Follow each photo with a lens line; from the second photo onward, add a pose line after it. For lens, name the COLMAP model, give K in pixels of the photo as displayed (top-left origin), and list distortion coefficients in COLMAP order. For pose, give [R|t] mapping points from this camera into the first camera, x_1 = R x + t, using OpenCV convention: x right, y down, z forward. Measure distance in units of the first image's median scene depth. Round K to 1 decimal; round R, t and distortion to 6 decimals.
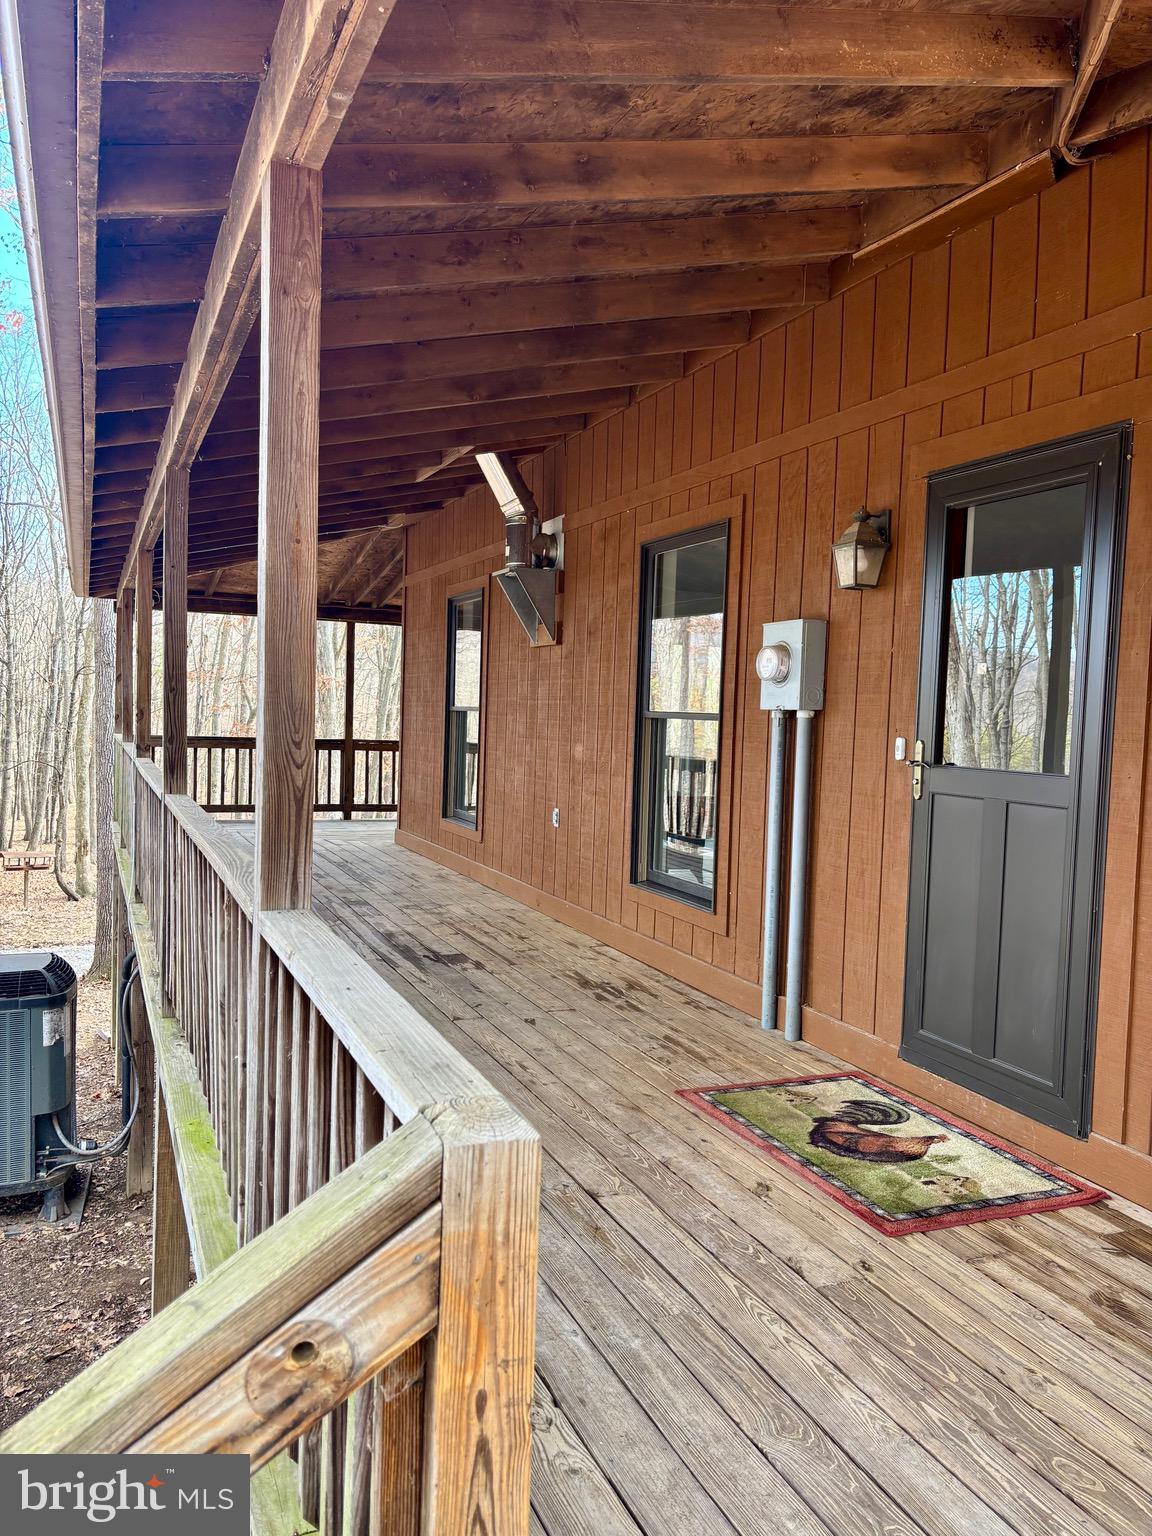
lens RADIAL K [[1151.1, 0, 578.2], [0, 1151.1, 775.2], [0, 0, 1]] dist [0.049343, -0.001252]
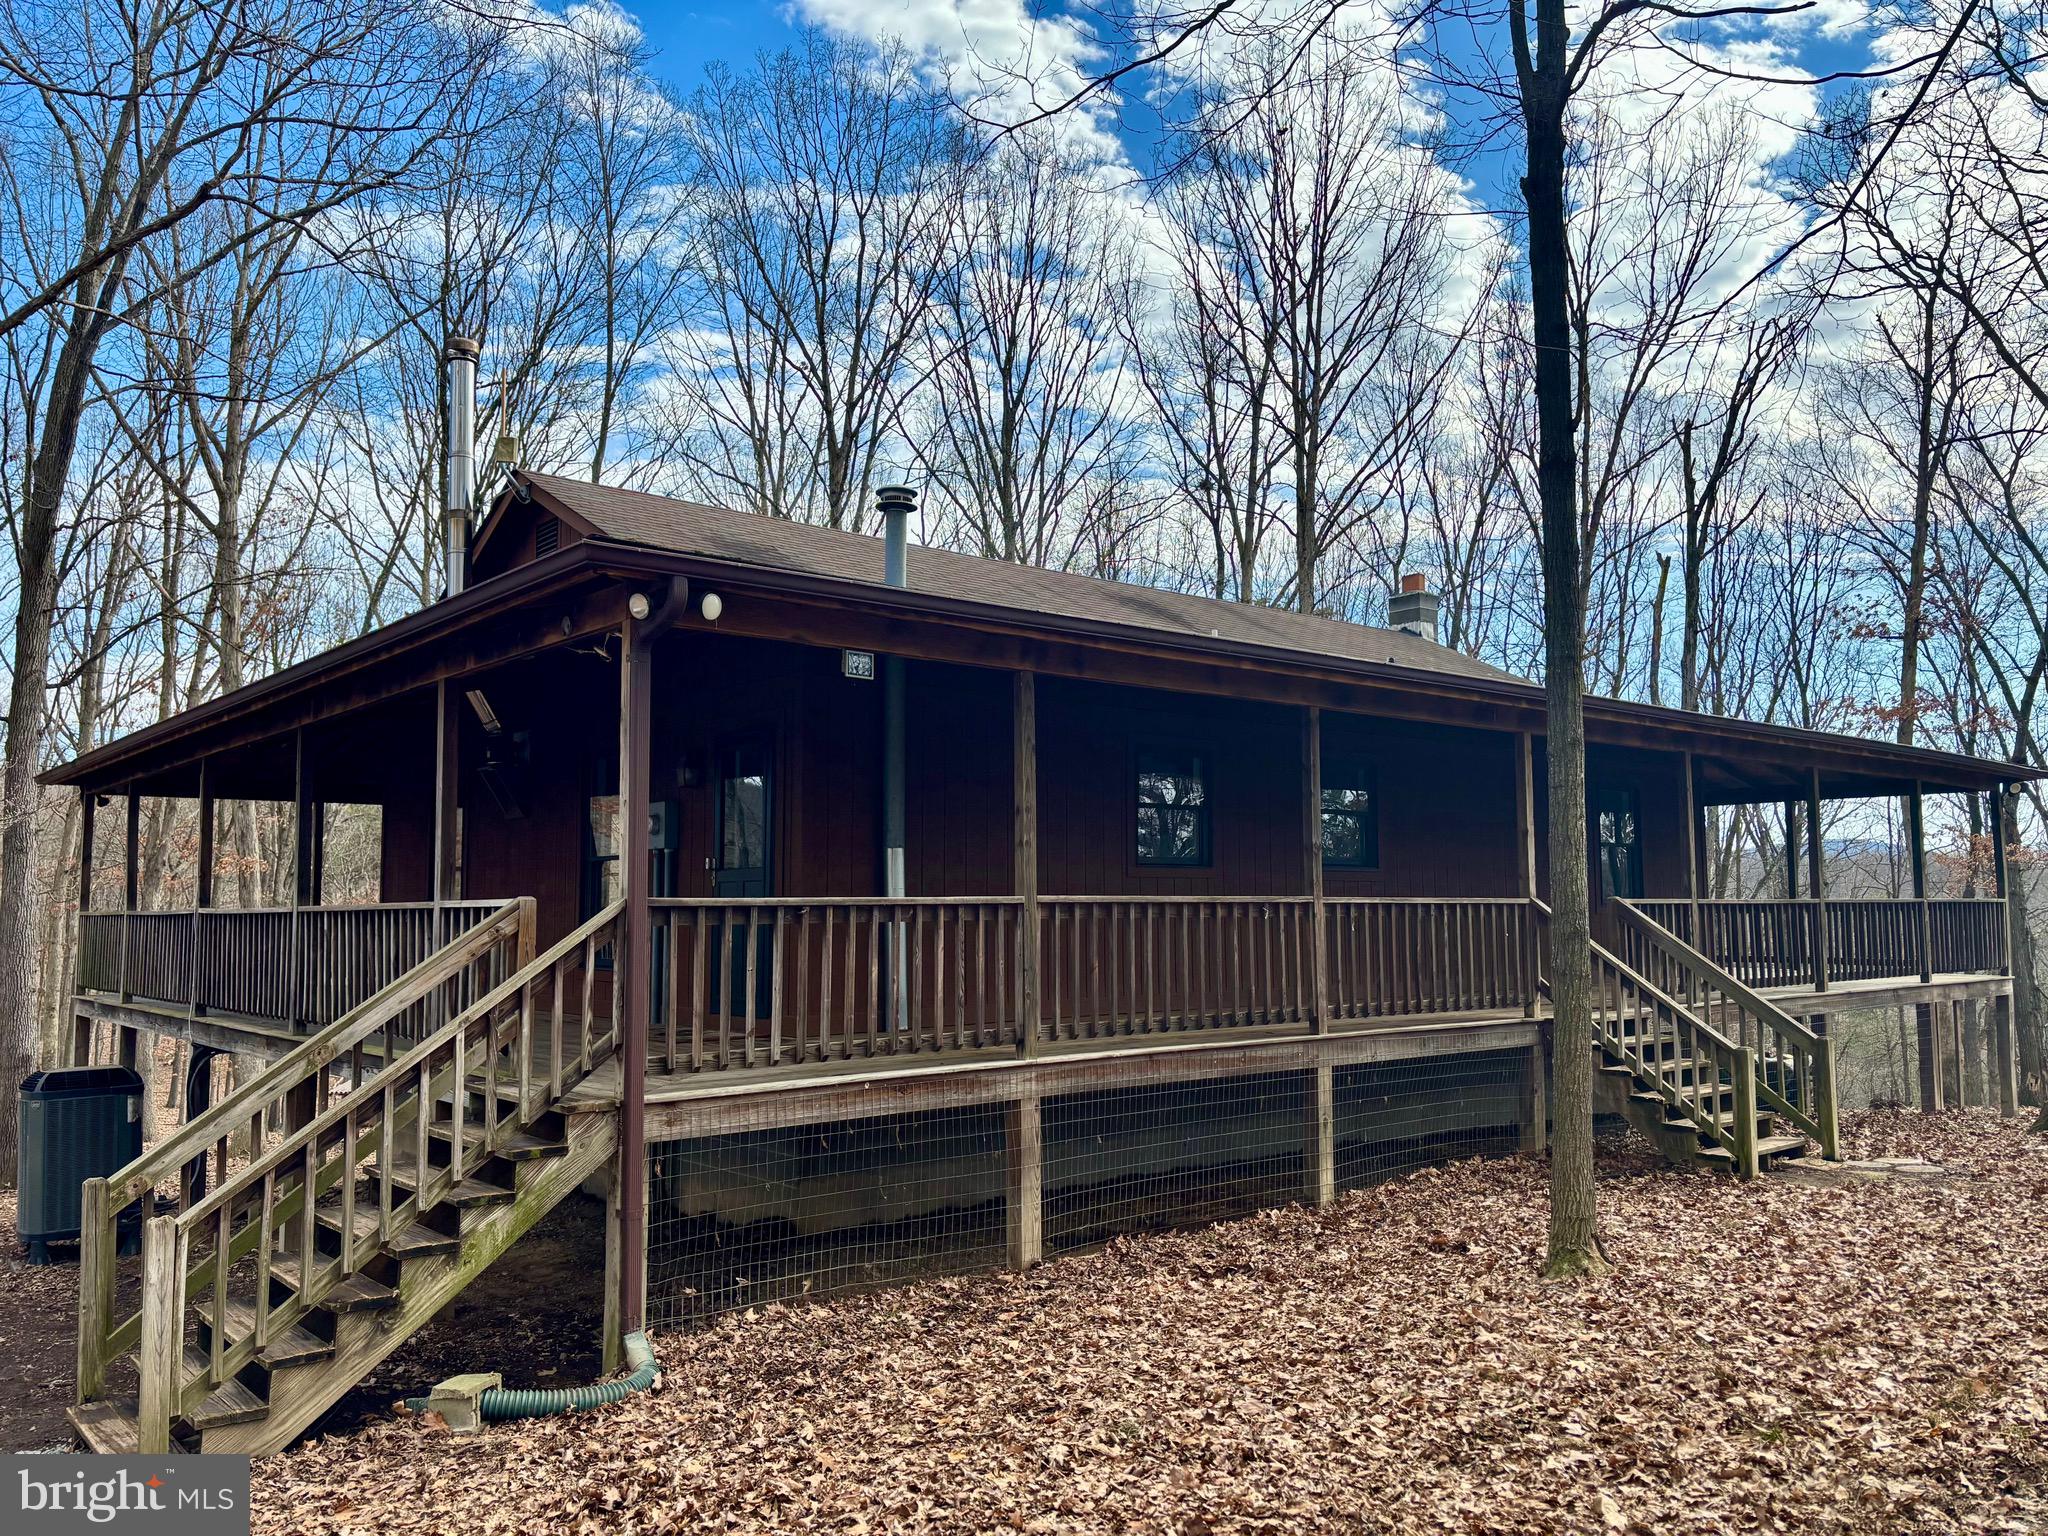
lens RADIAL K [[1534.8, 0, 1022.2], [0, 1534.8, 773.7], [0, 0, 1]] dist [0.049343, -0.001252]
pose [[0.952086, -0.013416, 0.305535, -0.011851], [0.055970, 0.989808, -0.130949, 0.085140], [-0.300665, 0.141775, 0.943133, -0.728204]]
